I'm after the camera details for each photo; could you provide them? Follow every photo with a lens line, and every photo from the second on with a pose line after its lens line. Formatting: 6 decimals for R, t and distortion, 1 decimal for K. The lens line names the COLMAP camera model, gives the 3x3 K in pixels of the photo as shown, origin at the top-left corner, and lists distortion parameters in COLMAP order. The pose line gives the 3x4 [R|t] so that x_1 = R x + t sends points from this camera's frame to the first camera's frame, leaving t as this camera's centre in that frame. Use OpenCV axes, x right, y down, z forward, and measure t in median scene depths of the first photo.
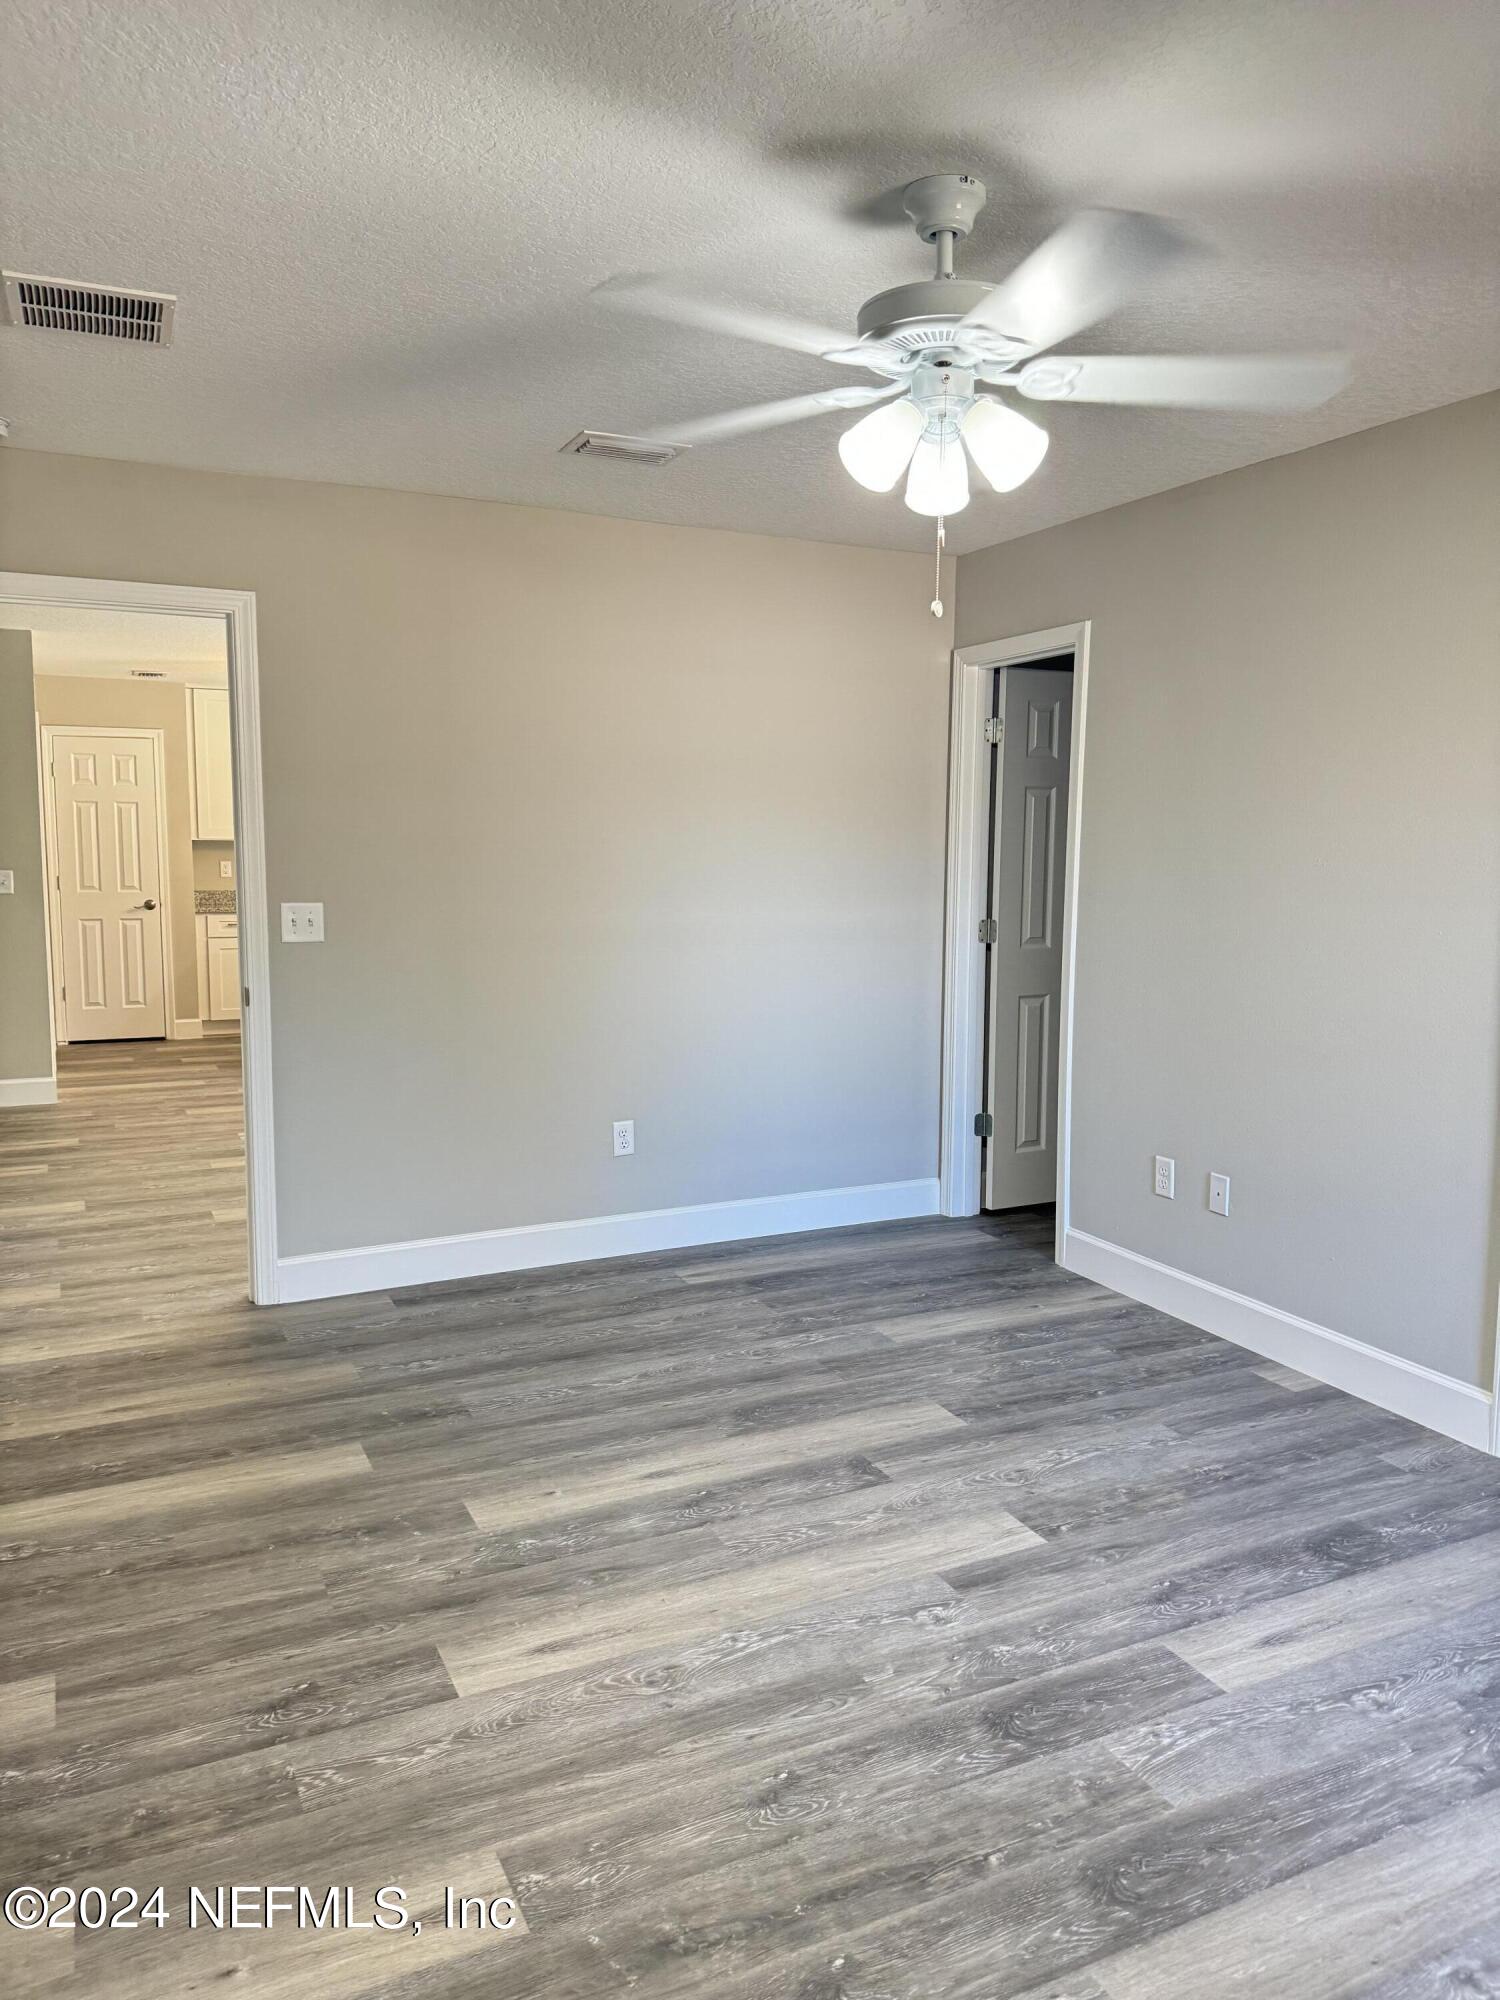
lens RADIAL K [[1415.8, 0, 742.1], [0, 1415.8, 1002.1], [0, 0, 1]] dist [0.041559, -0.041515]
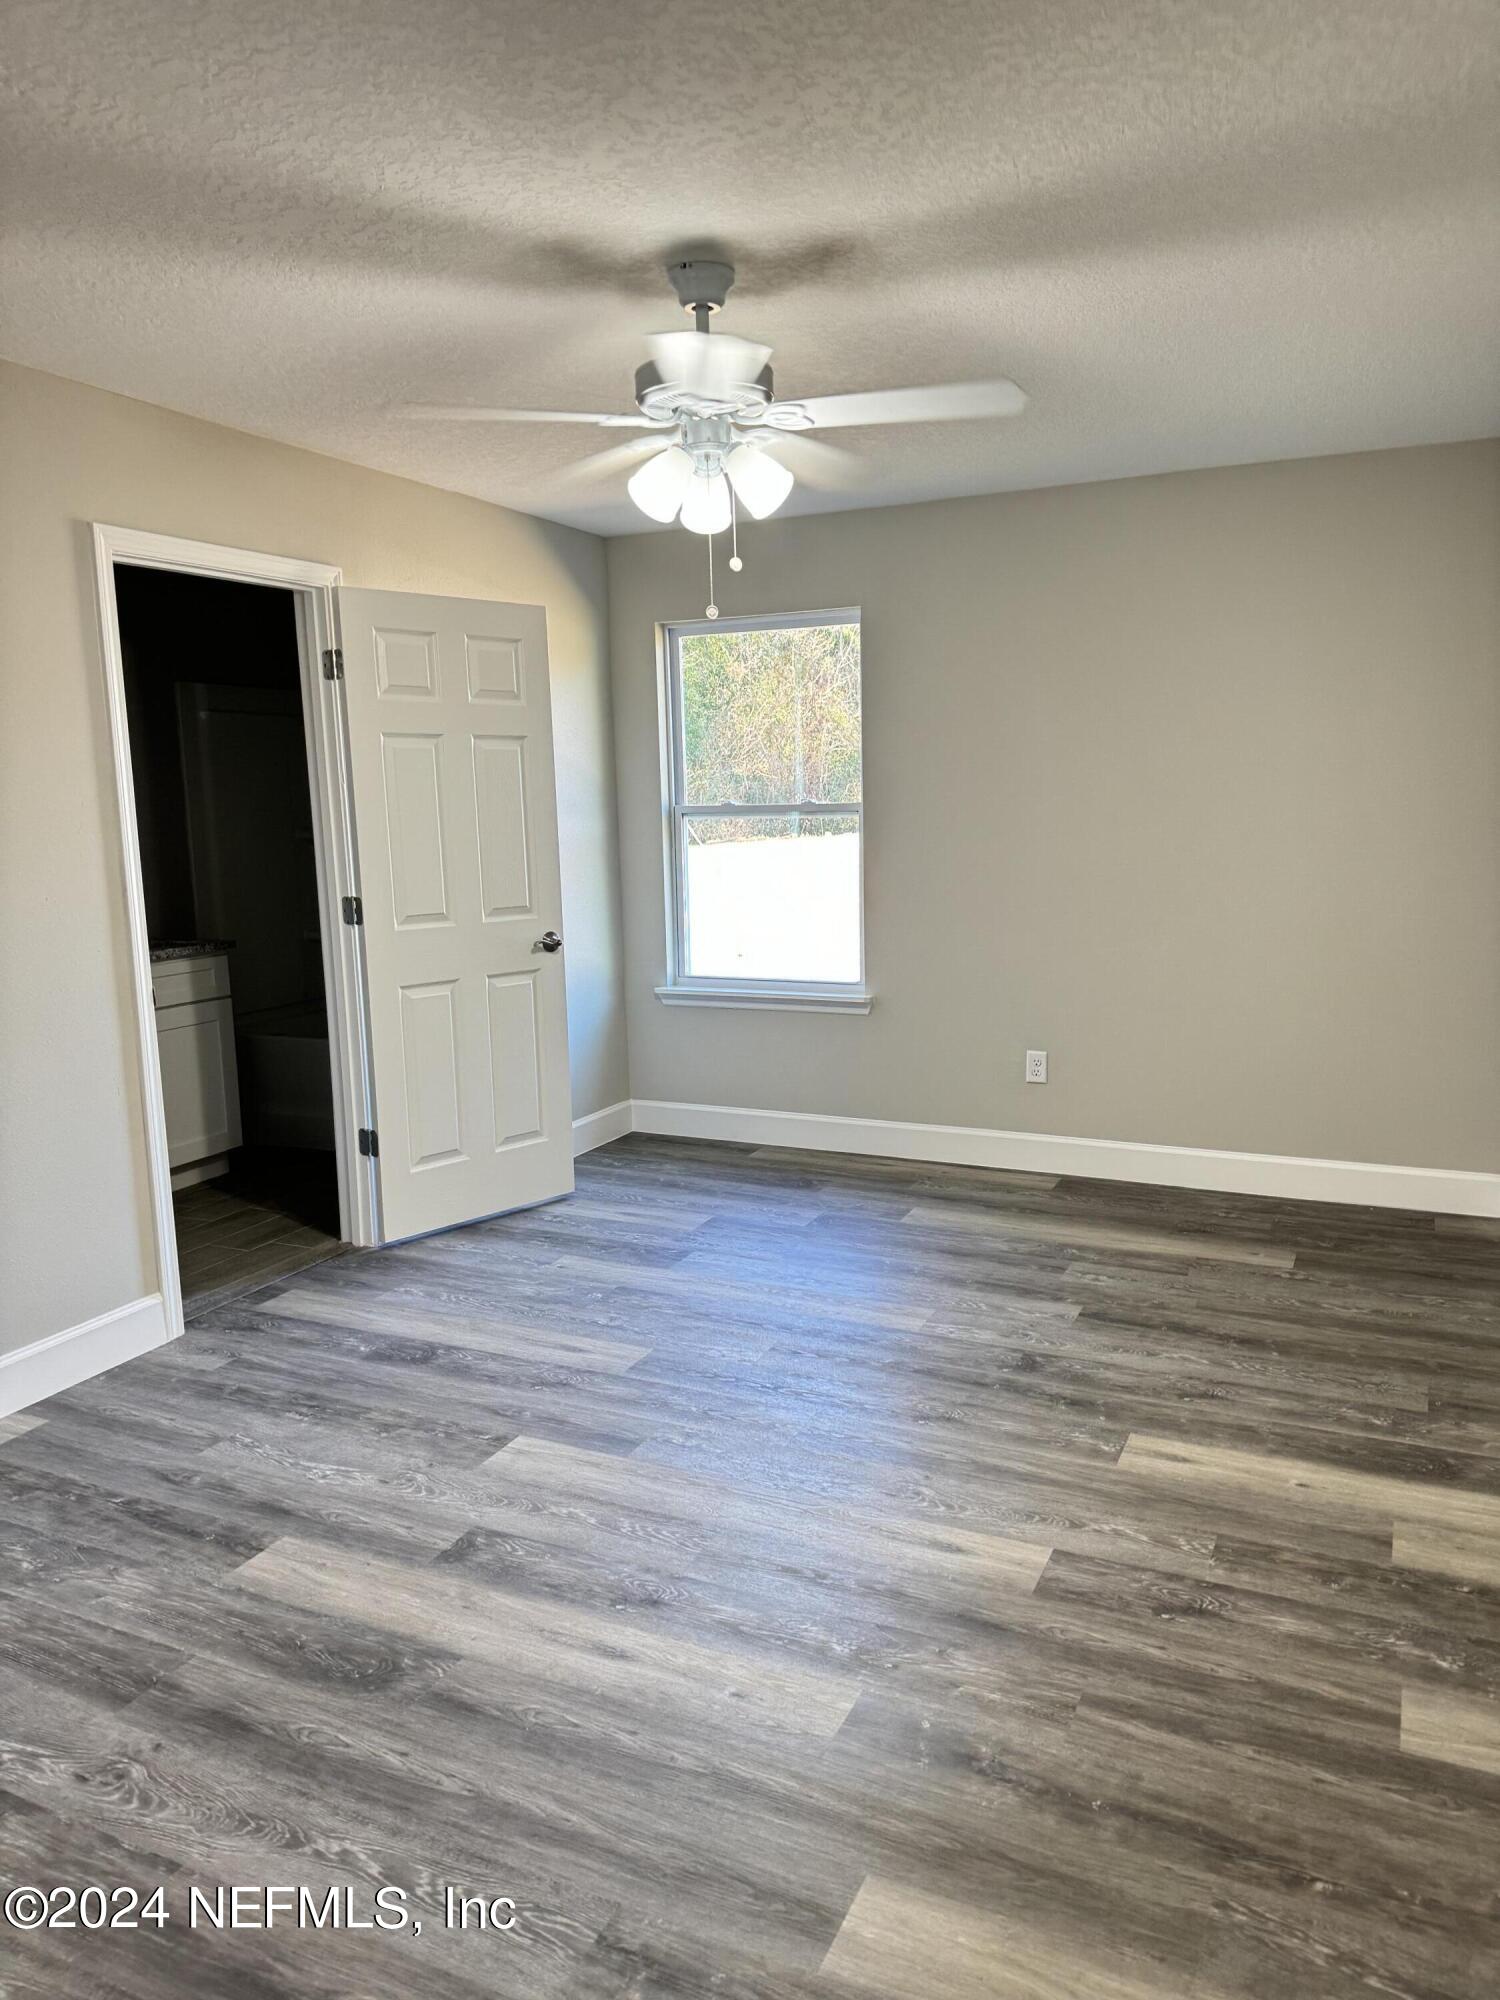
lens RADIAL K [[1415.8, 0, 744.8], [0, 1415.8, 1007.8], [0, 0, 1]] dist [0.041559, -0.041515]
pose [[-0.632113, -0.115931, 0.766155, -0.786174], [0.106381, 0.966399, 0.234001, -0.206560], [-0.767539, 0.229420, -0.598540, 1.607199]]
